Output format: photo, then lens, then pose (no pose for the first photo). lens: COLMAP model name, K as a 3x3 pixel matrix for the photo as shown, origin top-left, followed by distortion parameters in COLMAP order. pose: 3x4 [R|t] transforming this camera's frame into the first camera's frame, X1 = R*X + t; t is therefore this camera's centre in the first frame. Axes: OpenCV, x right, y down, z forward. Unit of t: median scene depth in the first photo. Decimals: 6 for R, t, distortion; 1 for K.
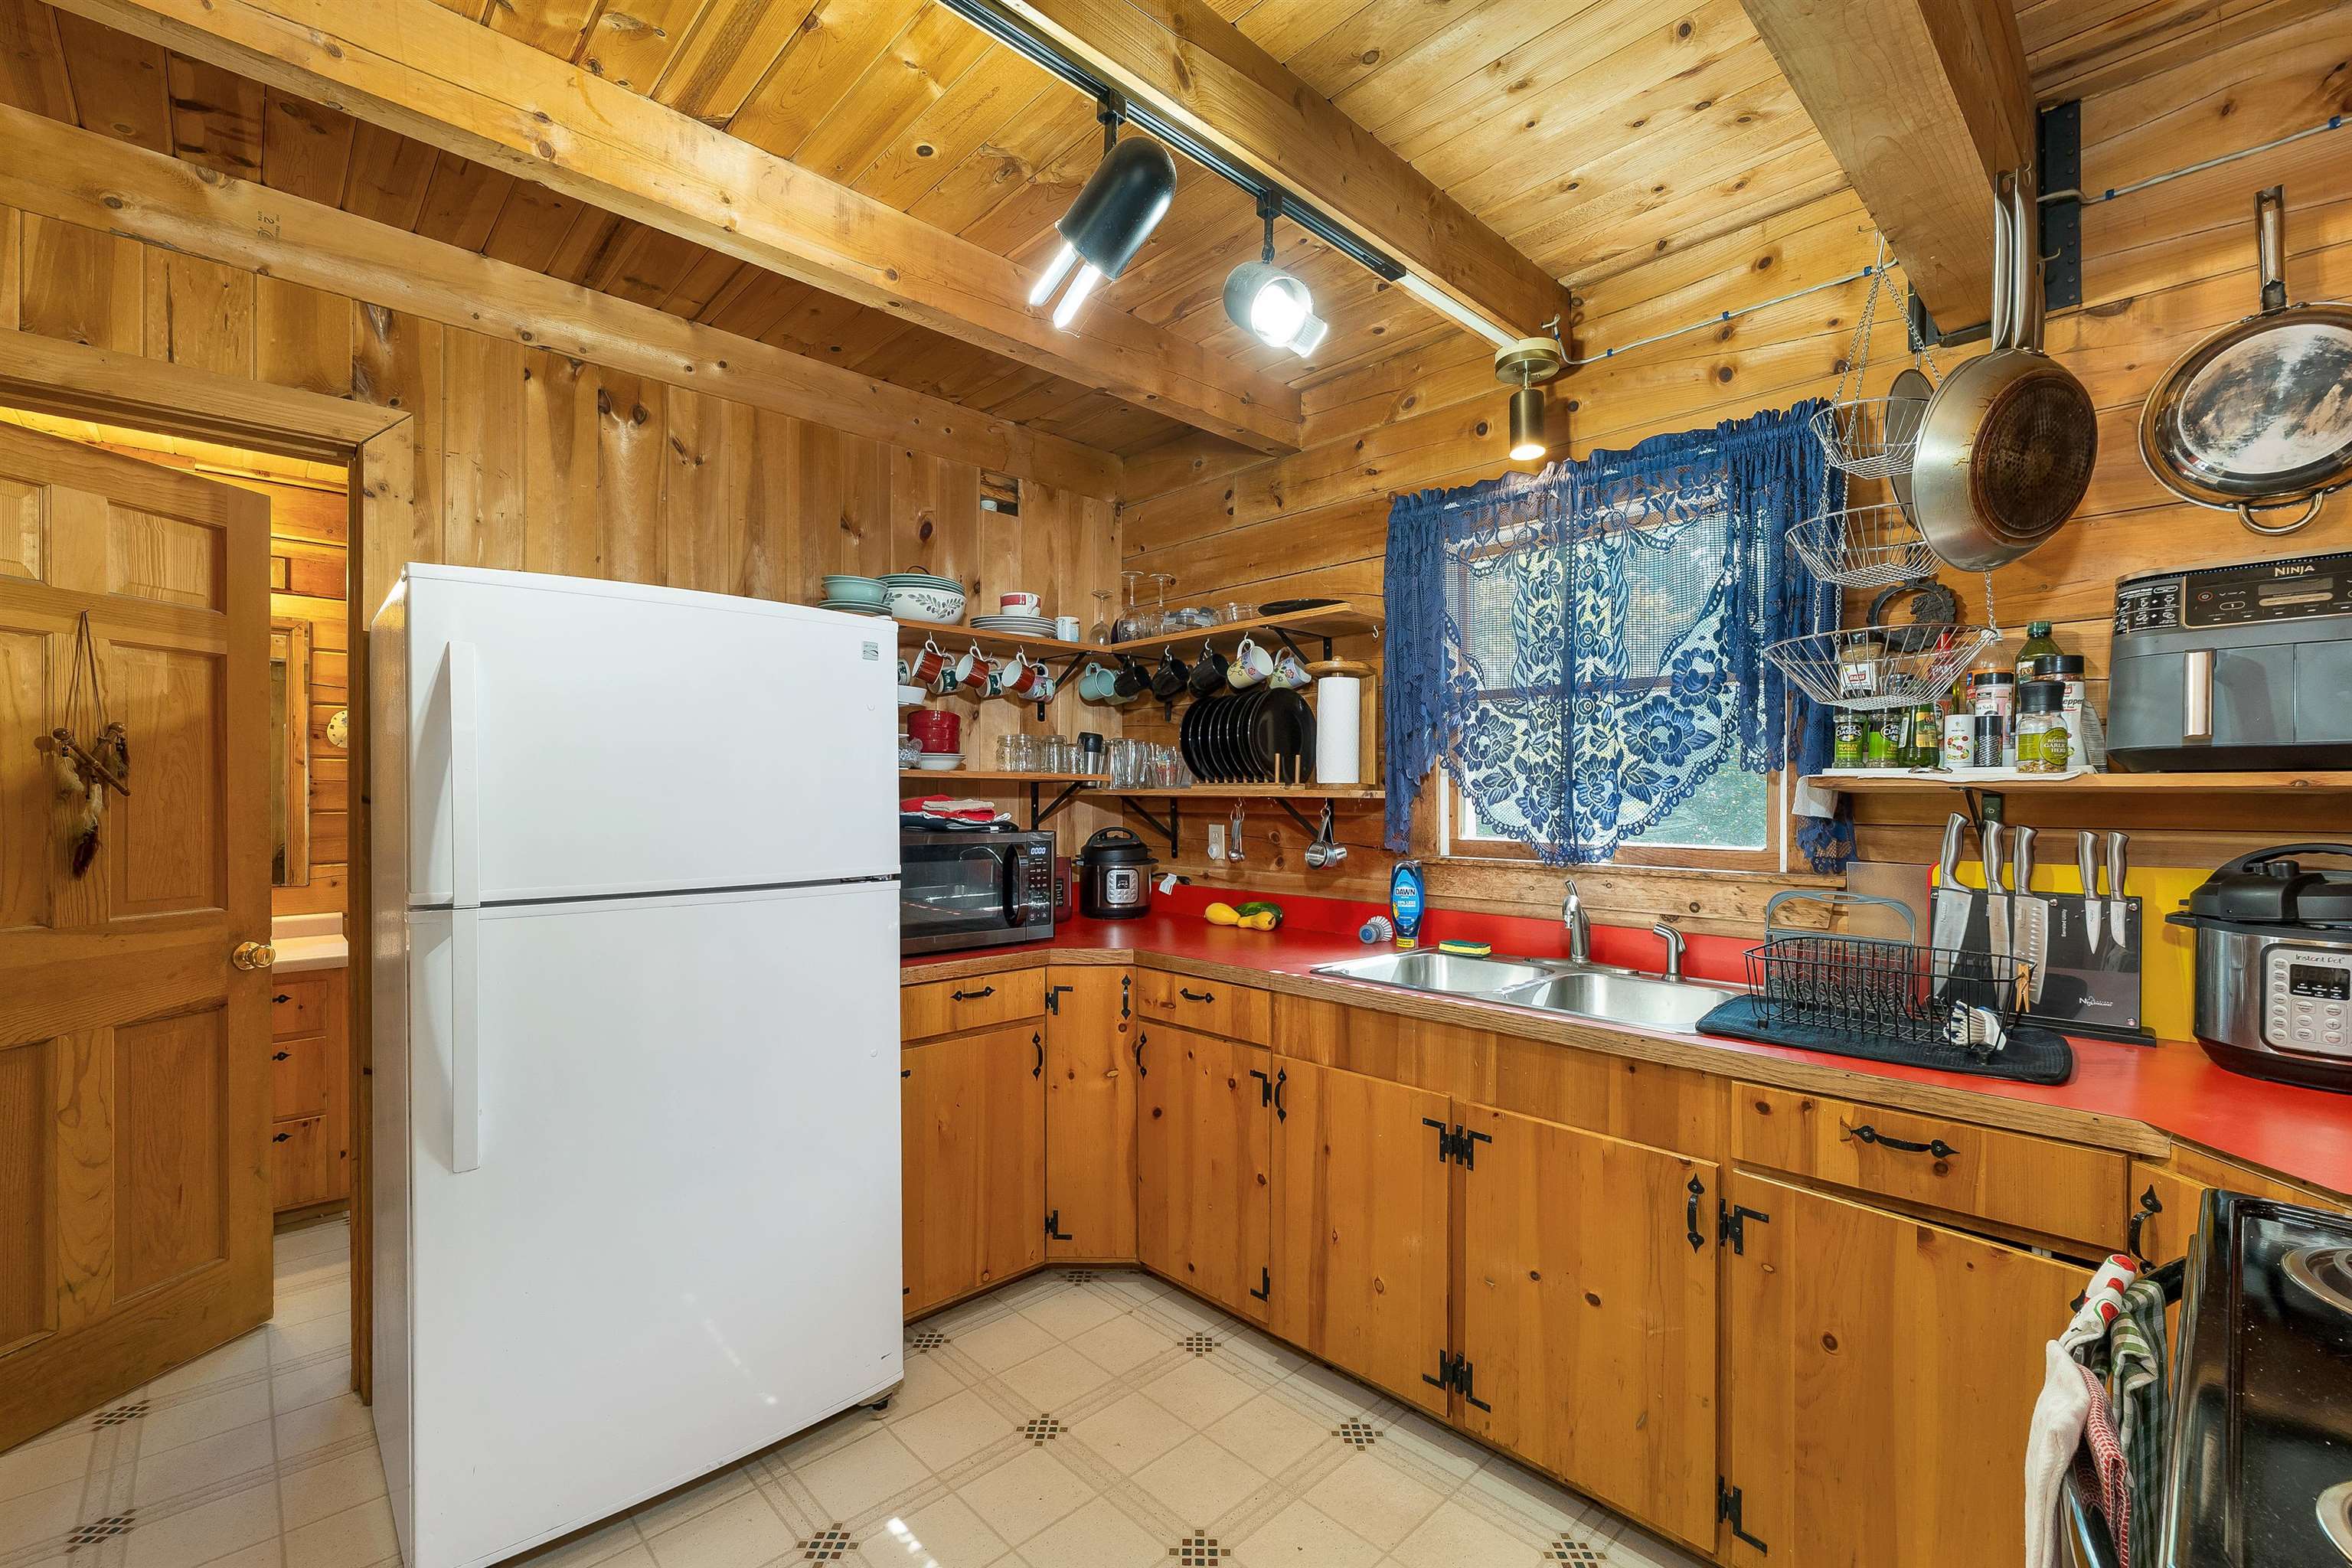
lens RADIAL K [[993.4, 0, 1169.4], [0, 993.4, 801.2], [0, 0, 1]] dist [-0.002385, -0.000185]
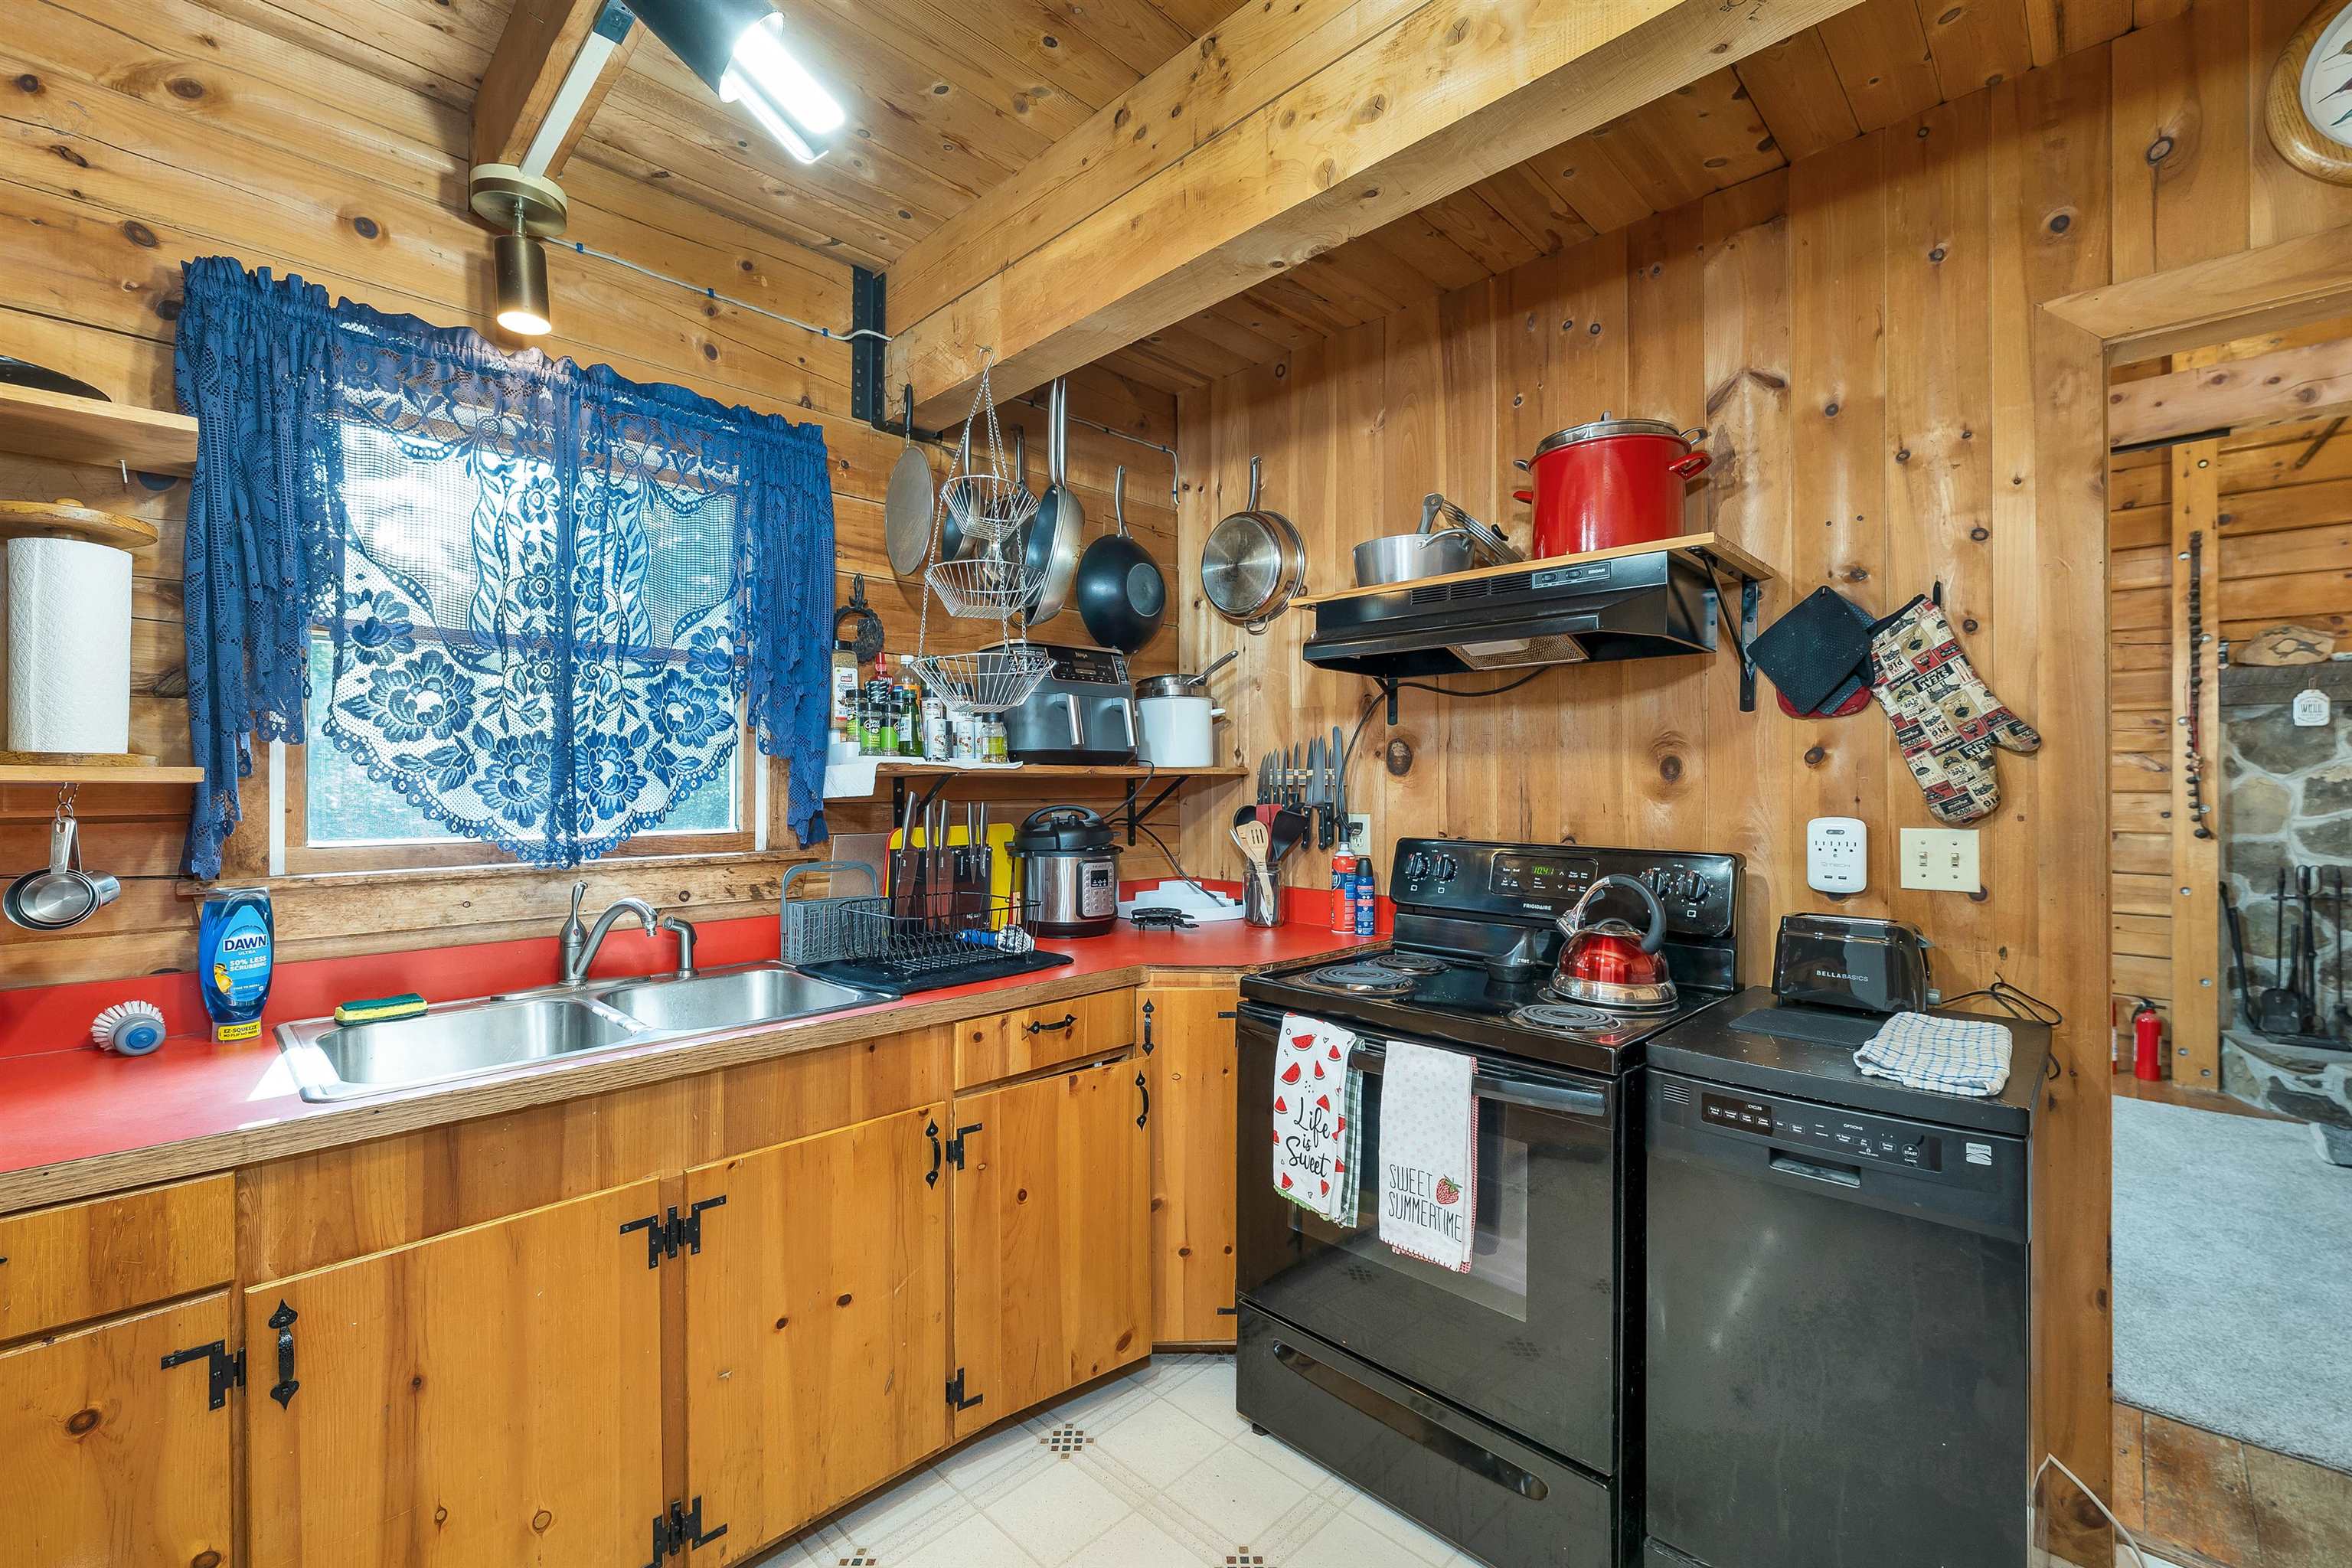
lens RADIAL K [[993.7, 0, 1171.1], [0, 993.7, 781.3], [0, 0, 1]] dist [-0.002350, 0.000020]
pose [[-0.042634, -0.004054, 0.999083, -0.396069], [0.003556, 0.999985, 0.004209, -0.004729], [-0.999084, 0.003732, -0.042619, 0.518299]]
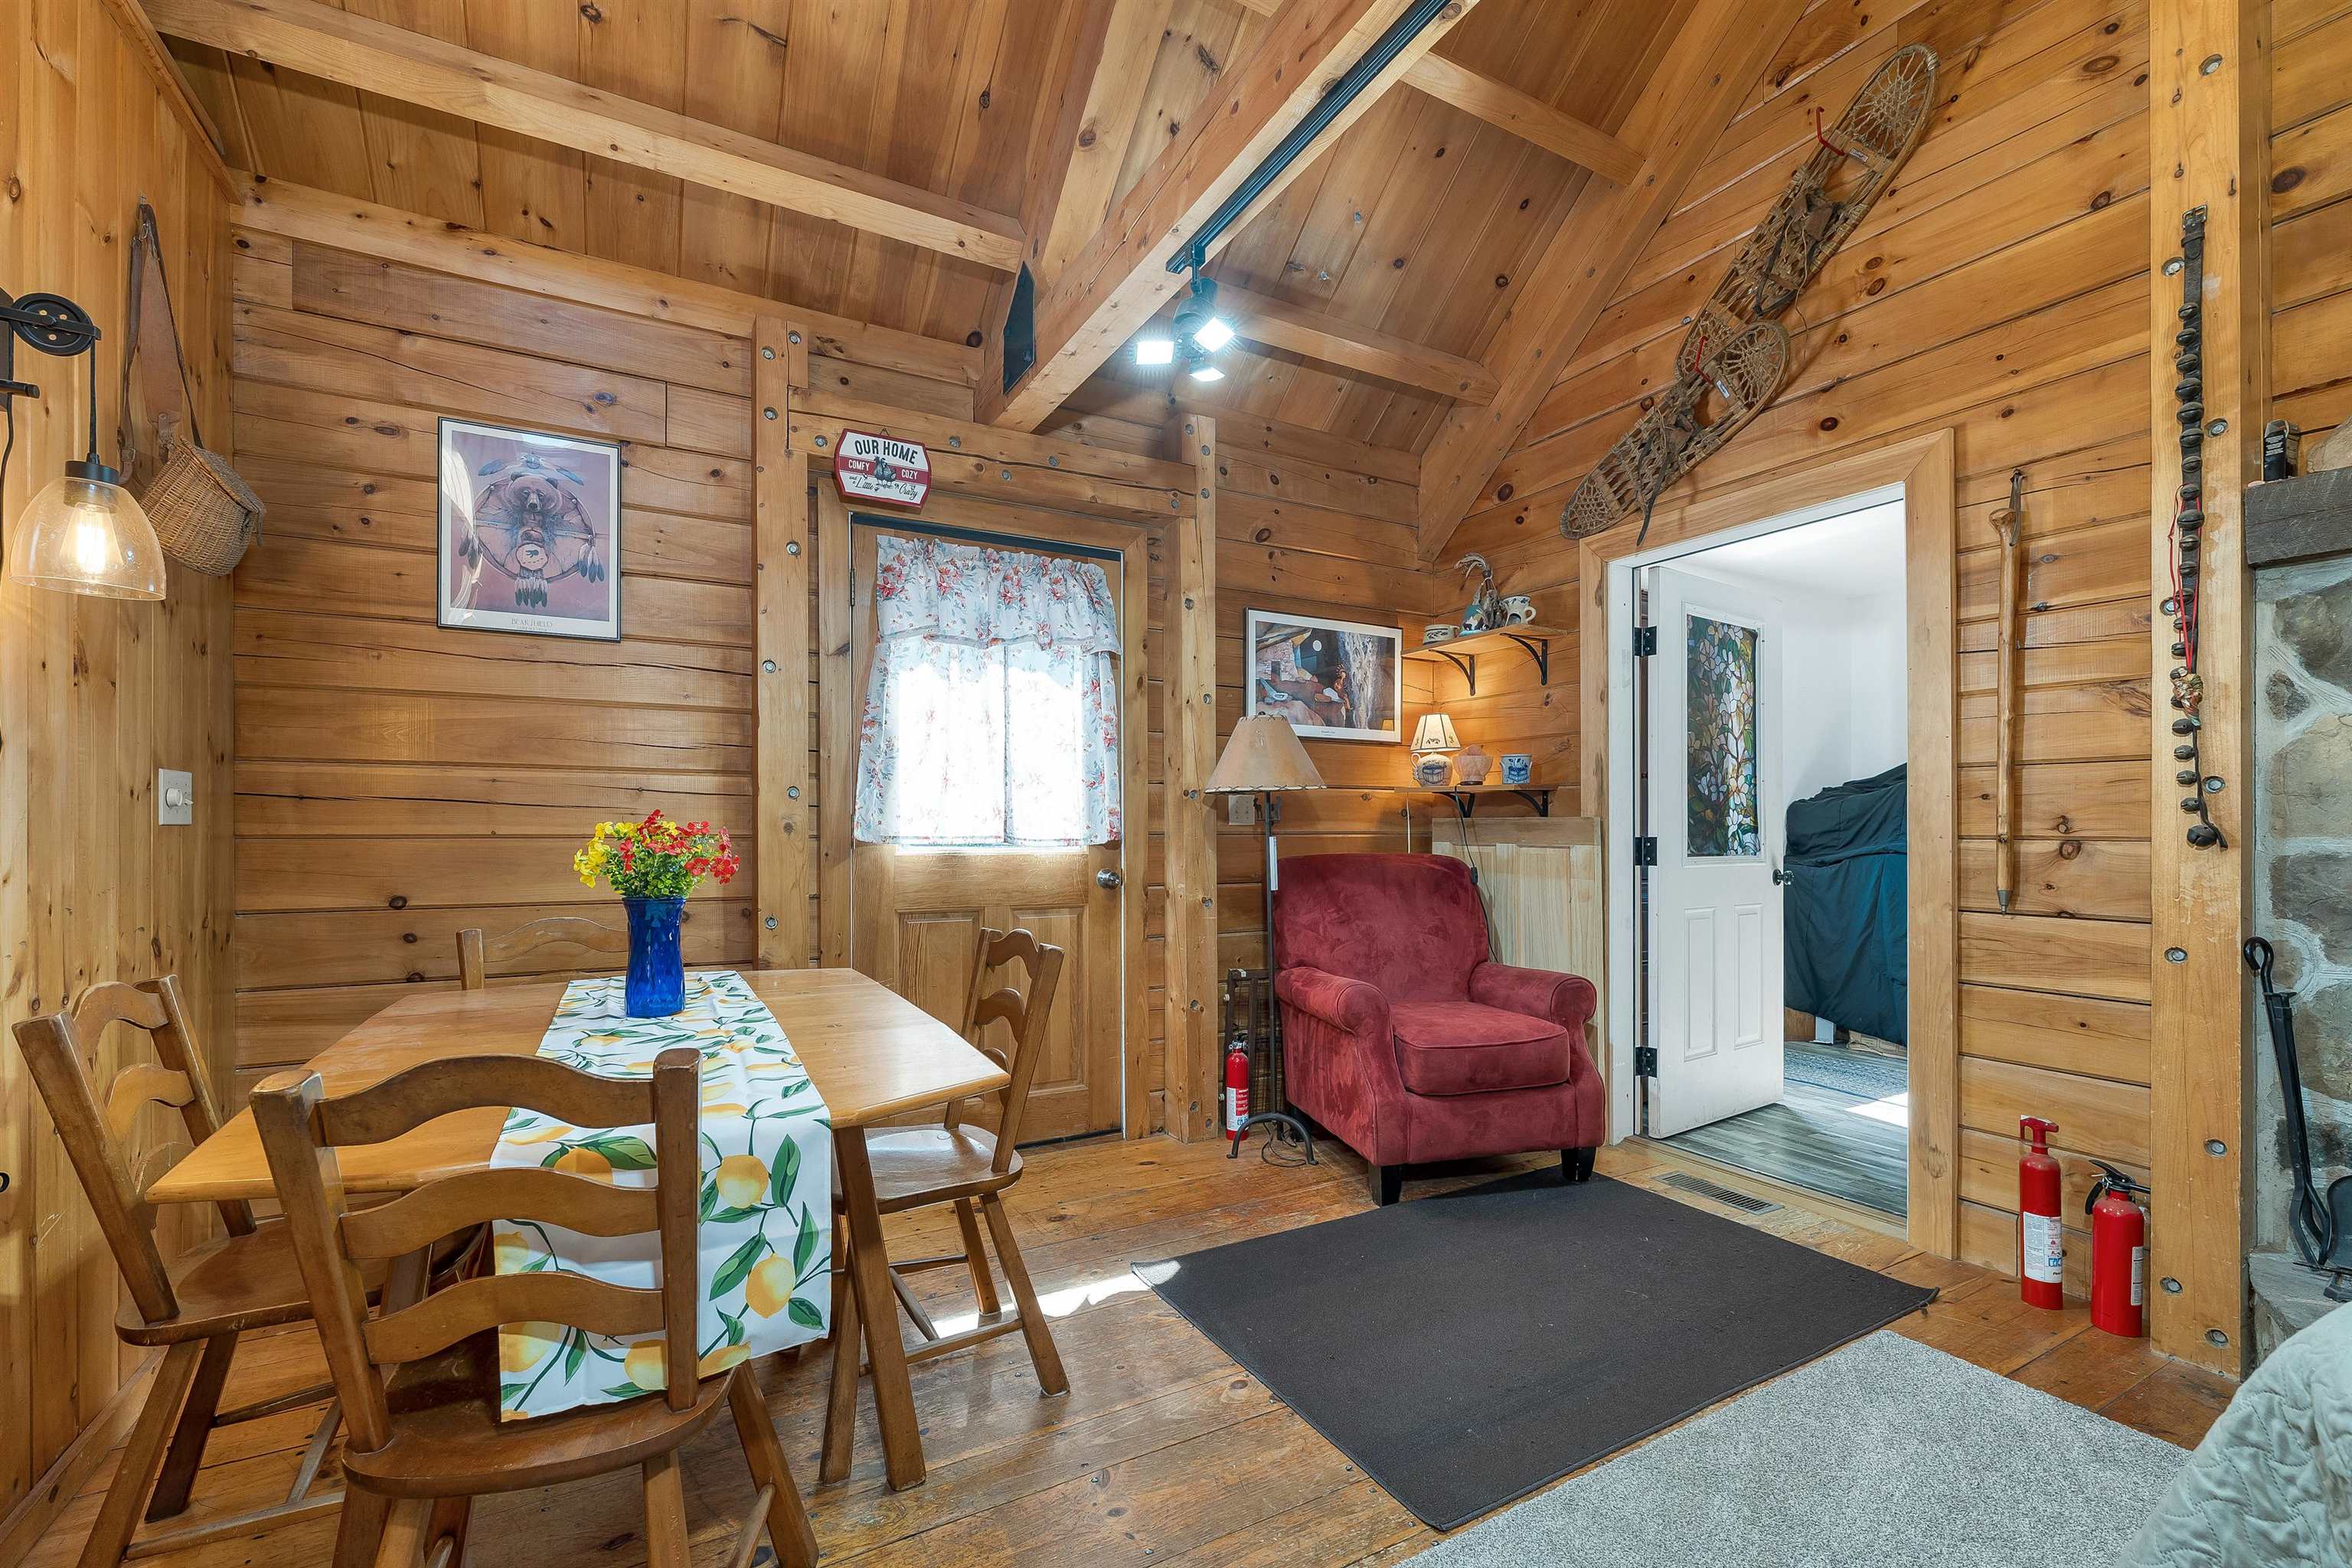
lens RADIAL K [[994.8, 0, 1174.5], [0, 994.8, 823.2], [0, 0, 1]] dist [-0.002751, 0.000327]
pose [[0.249606, -0.003983, 0.968339, 0.231574], [0.002659, 0.999991, 0.003427, 0.083219], [-0.968344, 0.001720, 0.249614, -0.712983]]
